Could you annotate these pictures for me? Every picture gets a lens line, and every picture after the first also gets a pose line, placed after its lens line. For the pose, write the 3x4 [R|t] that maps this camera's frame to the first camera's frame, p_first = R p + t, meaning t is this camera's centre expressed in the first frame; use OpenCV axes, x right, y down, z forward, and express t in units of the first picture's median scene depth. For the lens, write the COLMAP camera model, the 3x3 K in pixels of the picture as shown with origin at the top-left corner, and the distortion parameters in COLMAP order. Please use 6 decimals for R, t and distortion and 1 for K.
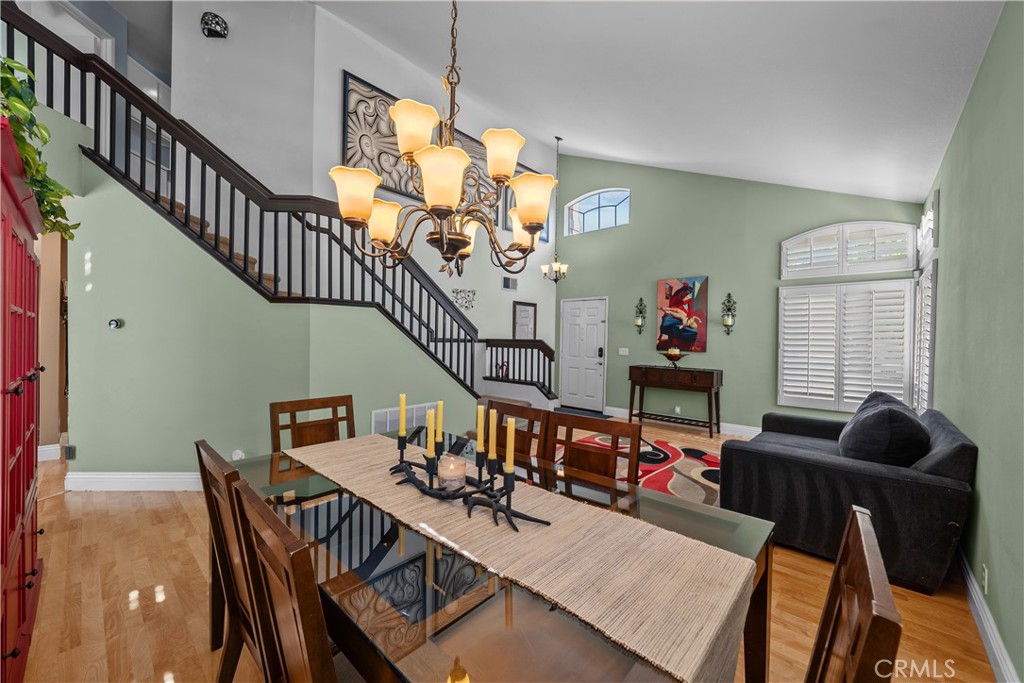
lens RADIAL K [[395.2, 0, 509.4], [0, 395.2, 343.3], [0, 0, 1]] dist [-0.002256, -0.000124]
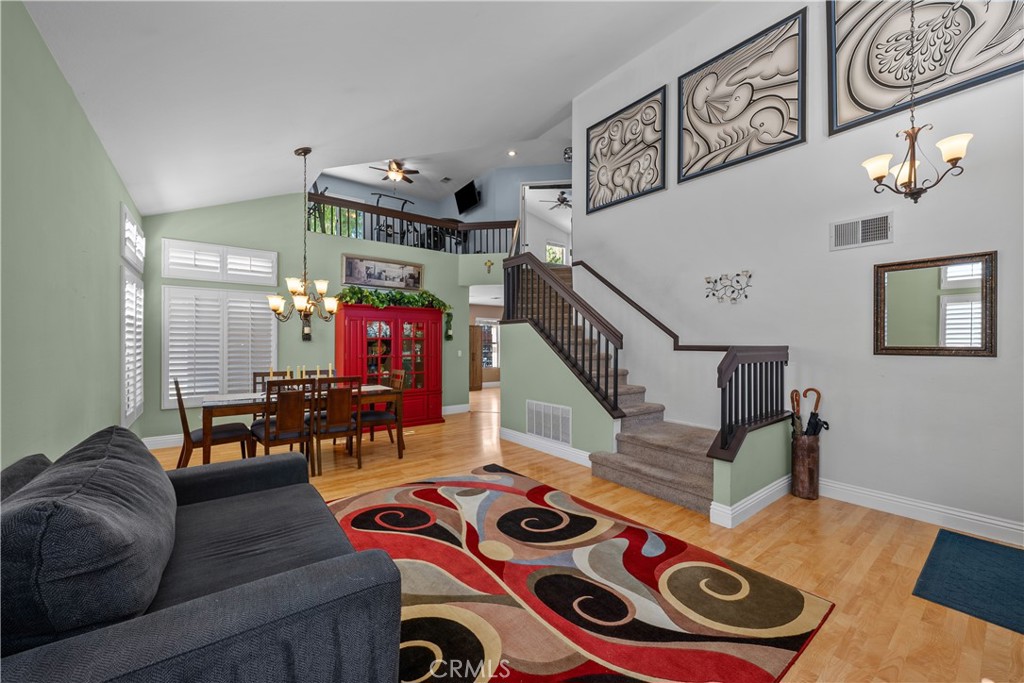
lens RADIAL K [[395.2, 0, 512.4], [0, 395.2, 340.8], [0, 0, 1]] dist [-0.002256, -0.000124]
pose [[-0.169586, -0.014724, -0.985405, 0.786439], [-0.006923, 0.999882, -0.013749, -0.010303], [0.985491, 0.004491, -0.169668, 0.934940]]
